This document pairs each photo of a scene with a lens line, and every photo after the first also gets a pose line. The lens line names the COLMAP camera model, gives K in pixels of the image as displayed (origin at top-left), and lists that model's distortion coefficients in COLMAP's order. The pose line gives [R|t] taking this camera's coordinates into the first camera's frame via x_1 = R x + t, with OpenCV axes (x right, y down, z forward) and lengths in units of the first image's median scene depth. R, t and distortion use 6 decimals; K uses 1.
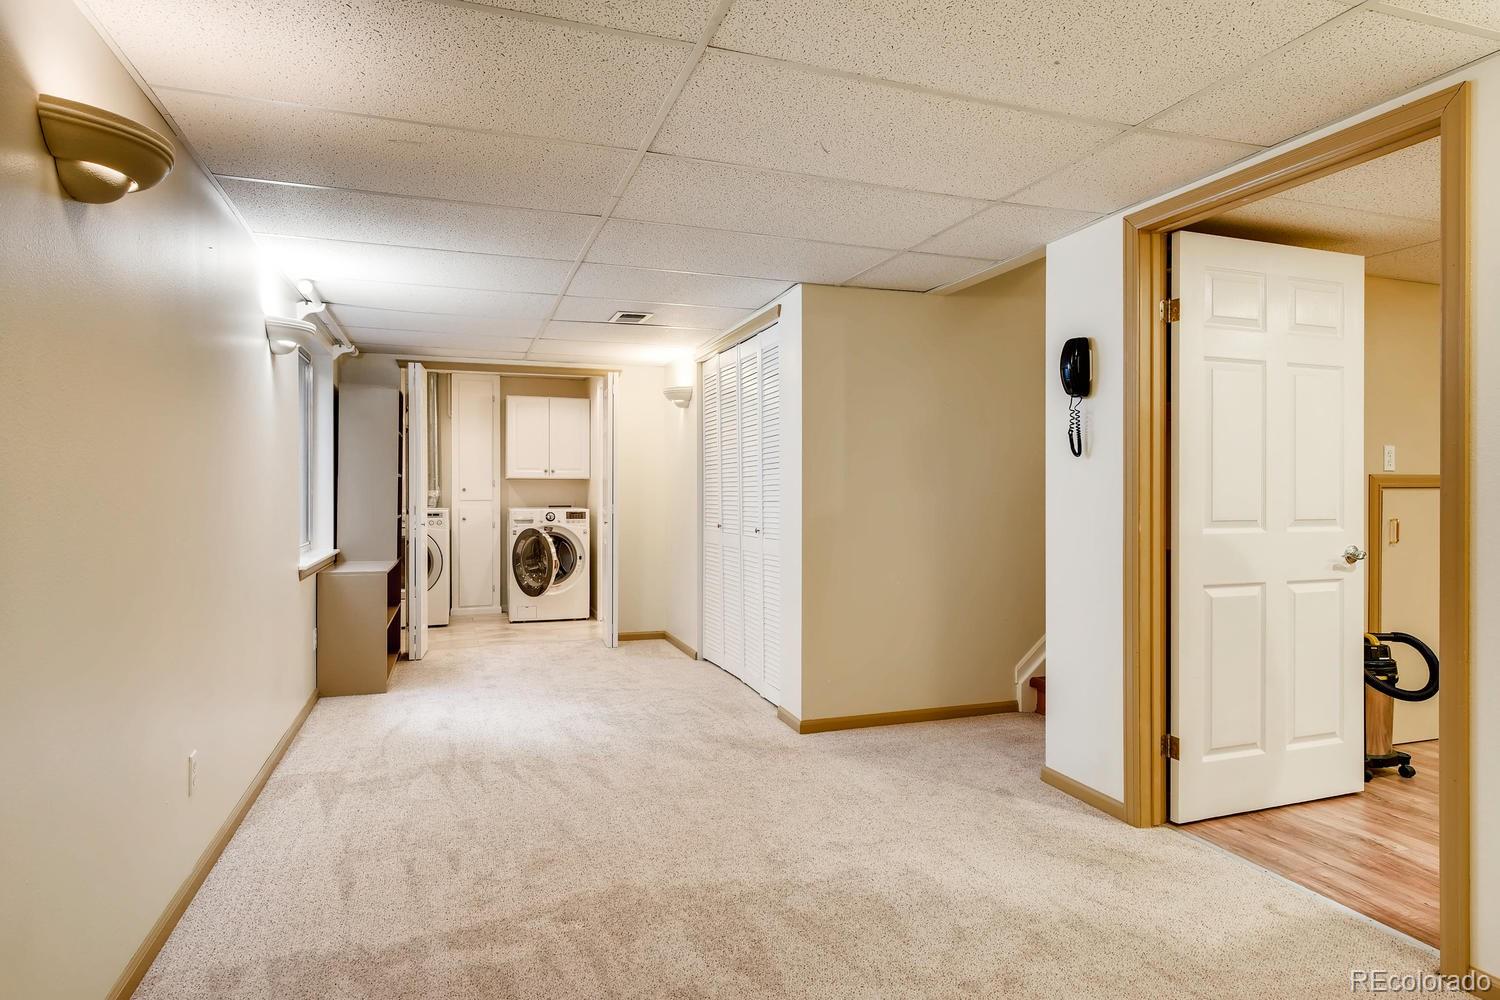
lens RADIAL K [[799.7, 0, 743.1], [0, 799.7, 491.3], [0, 0, 1]] dist [0.000483, 0.000122]
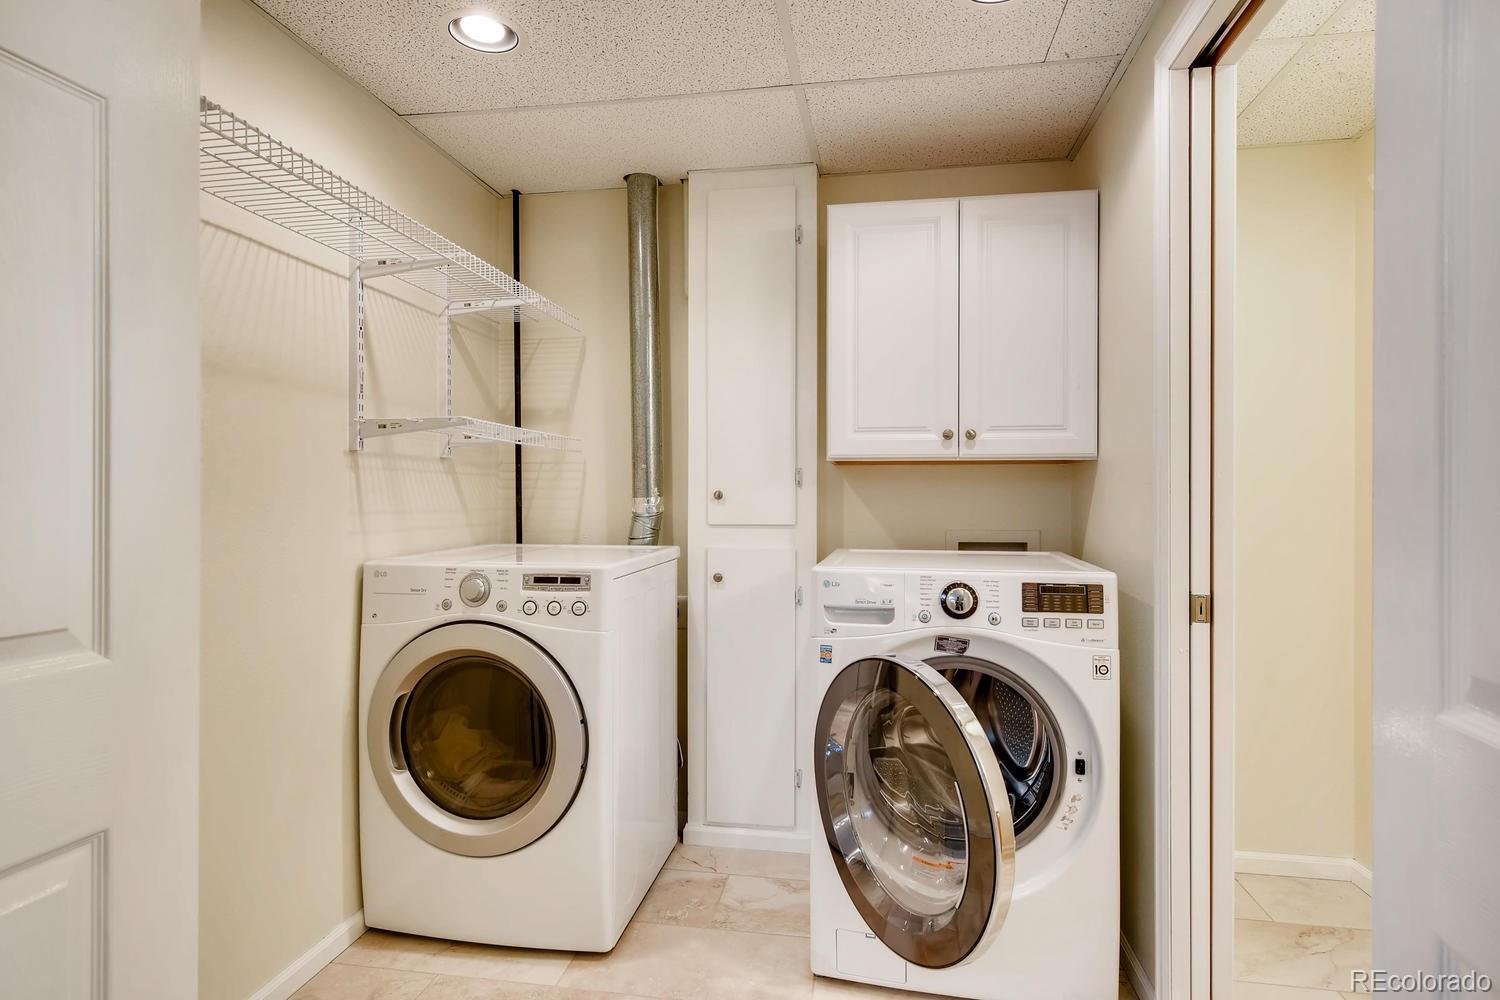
lens RADIAL K [[799.7, 0, 747.4], [0, 799.7, 492.5], [0, 0, 1]] dist [0.000483, 0.000122]
pose [[0.870372, -0.004386, -0.492375, -0.168216], [0.001971, 0.999983, -0.005423, -0.001324], [0.492390, 0.003749, 0.870366, 0.720606]]
